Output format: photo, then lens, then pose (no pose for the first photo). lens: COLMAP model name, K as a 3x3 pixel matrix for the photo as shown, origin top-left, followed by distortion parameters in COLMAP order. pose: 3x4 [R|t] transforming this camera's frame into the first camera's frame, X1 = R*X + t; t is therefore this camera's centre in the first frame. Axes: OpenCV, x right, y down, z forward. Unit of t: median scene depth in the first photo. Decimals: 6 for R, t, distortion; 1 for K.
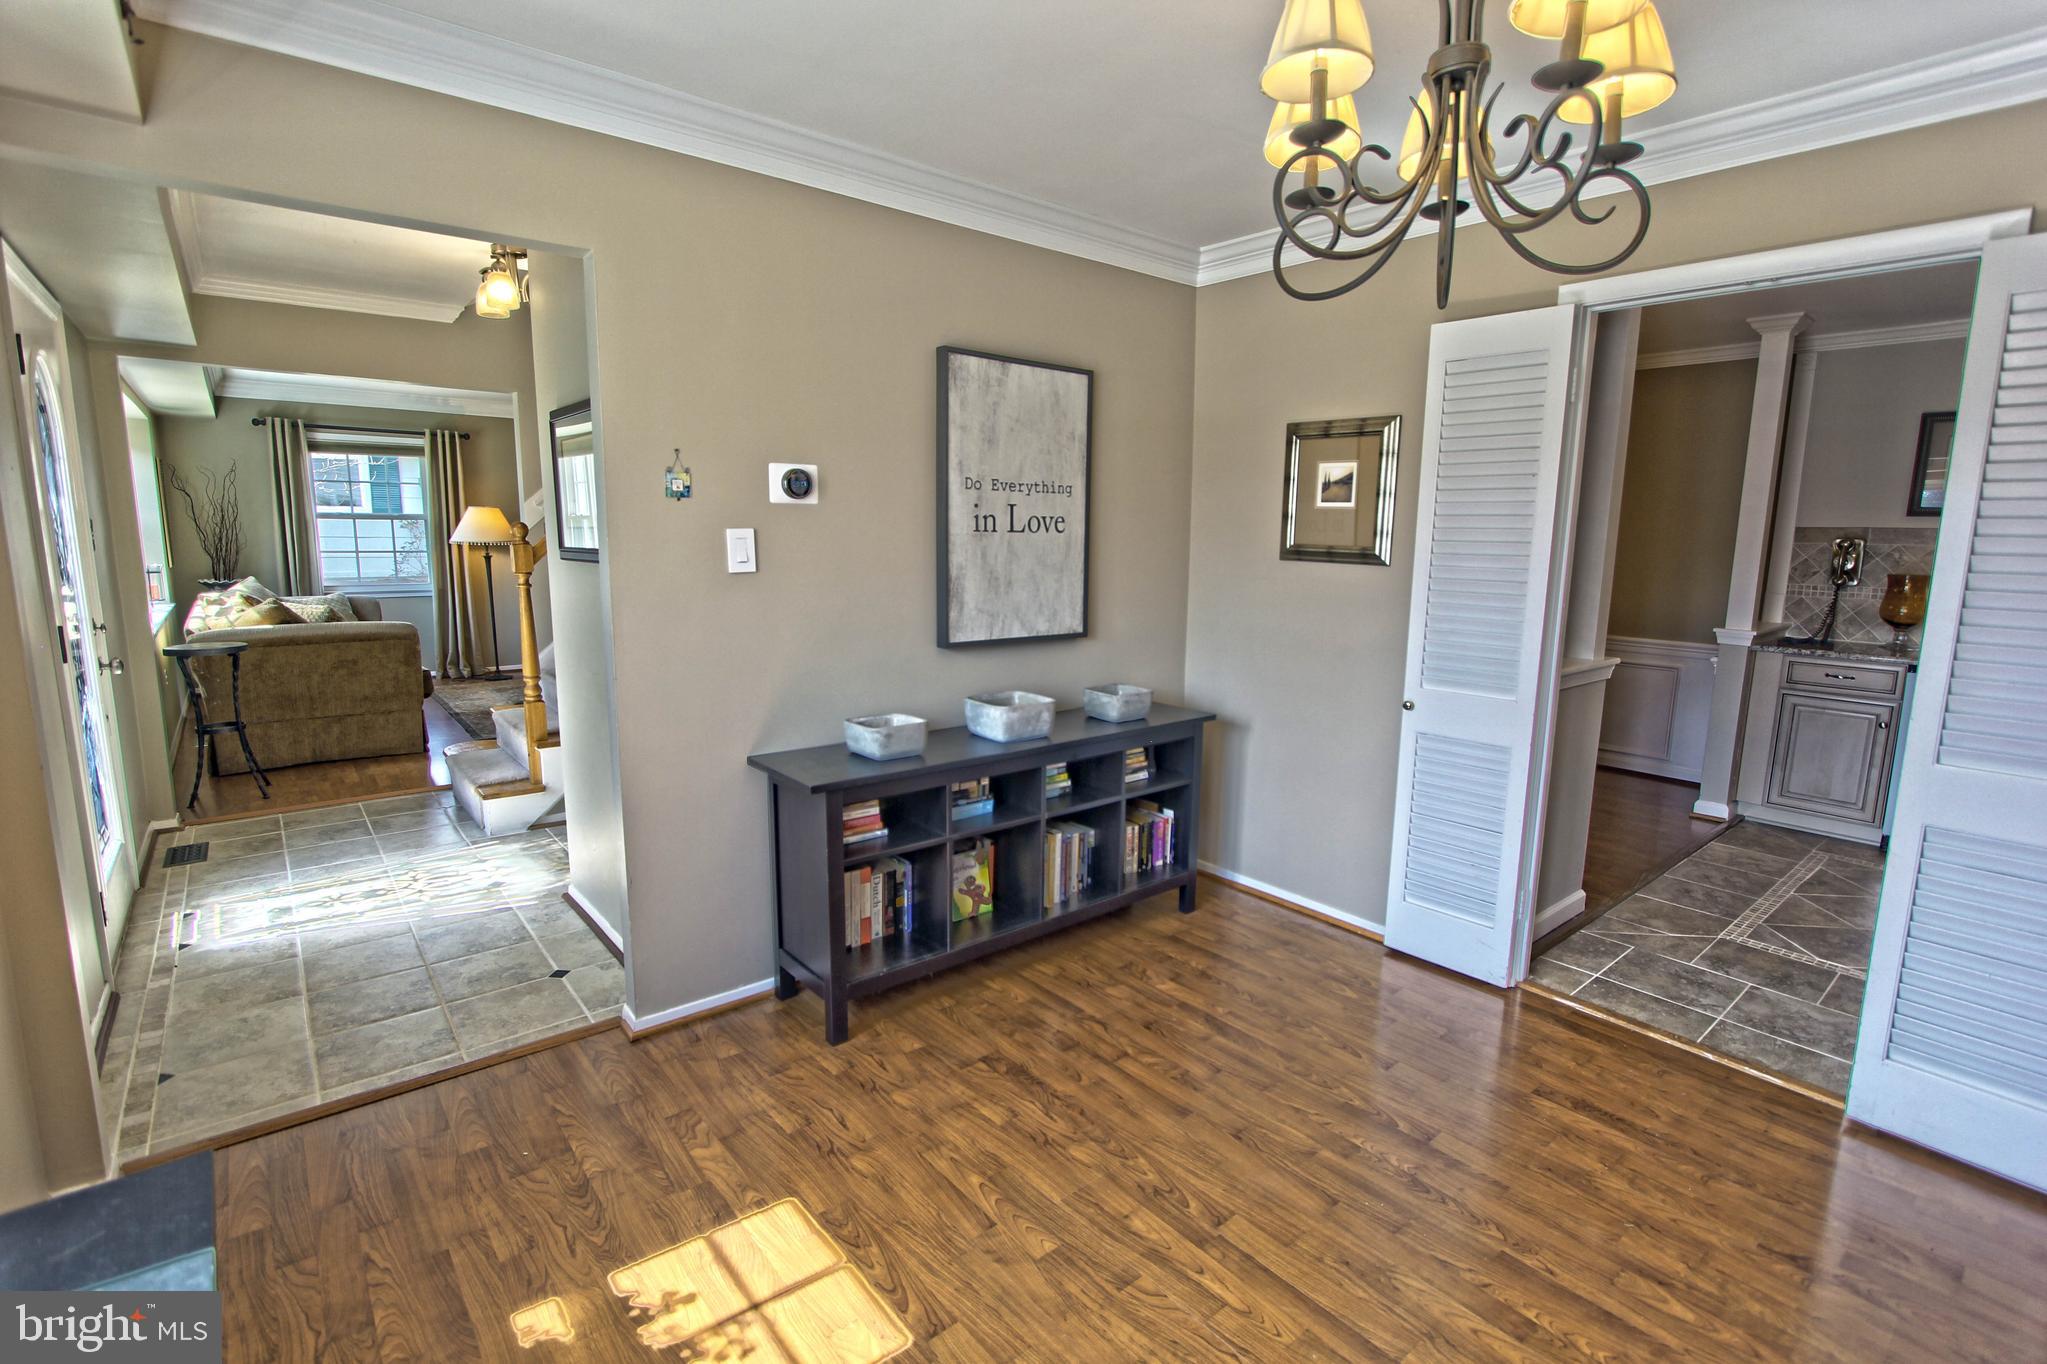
lens RADIAL K [[943.7, 0, 1027.0], [0, 943.7, 679.0], [0, 0, 1]] dist [-0.019927, 0.005020]
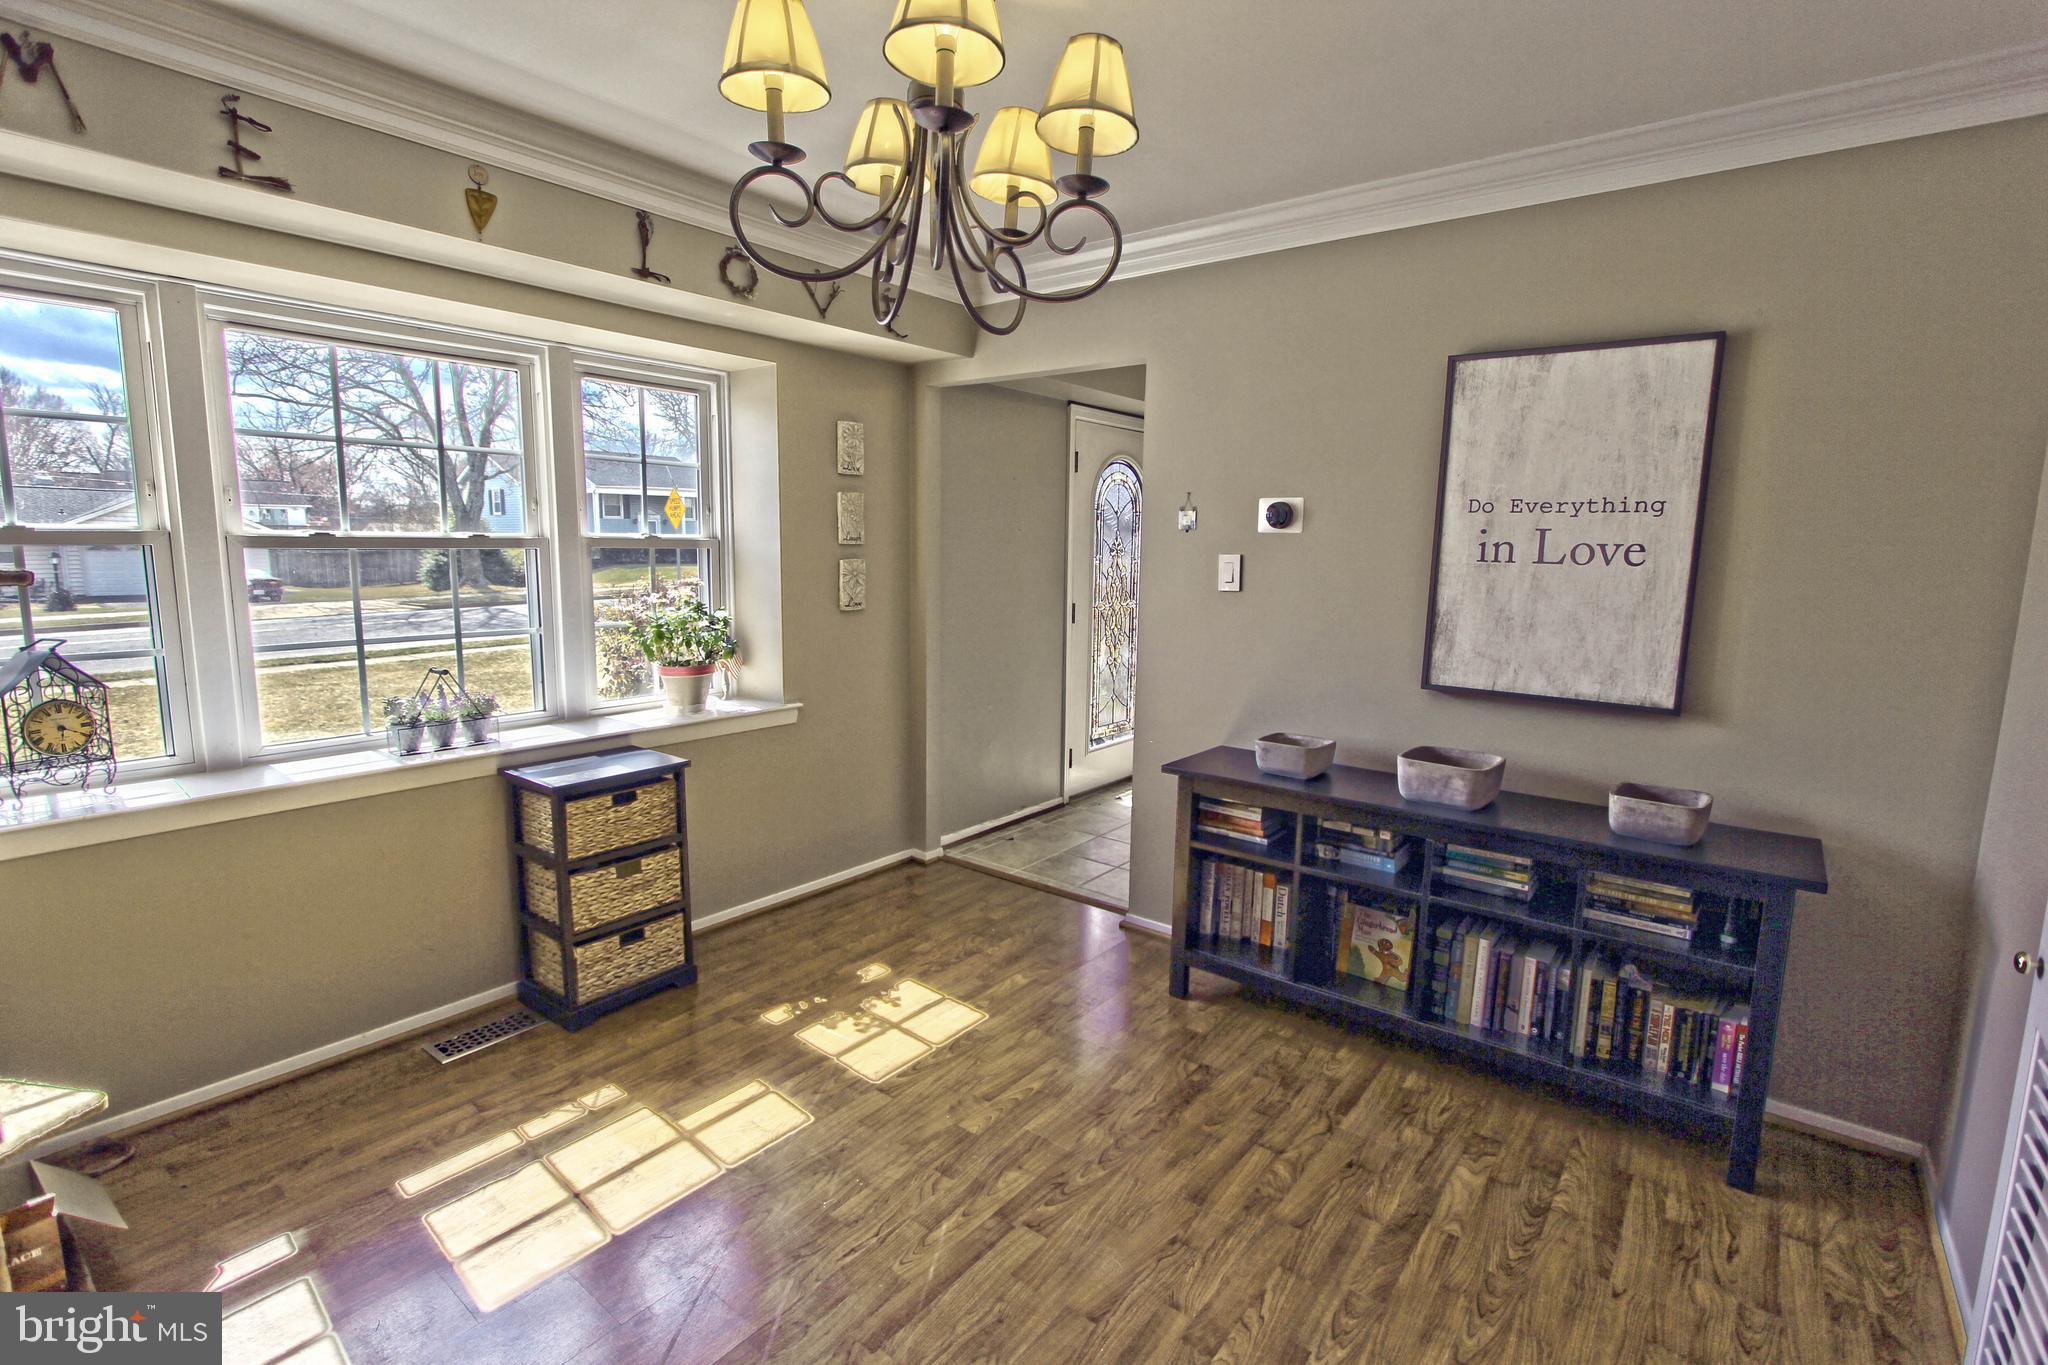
lens RADIAL K [[919.6, 0, 1024.0], [0, 919.6, 682.5], [0, 0, 1]] dist [-0.019378, 0.000289]
pose [[0.217264, 0.135560, -0.966654, 0.682161], [-0.169555, 0.980496, 0.099392, -0.061378], [0.961274, 0.142307, 0.236011, 0.424335]]
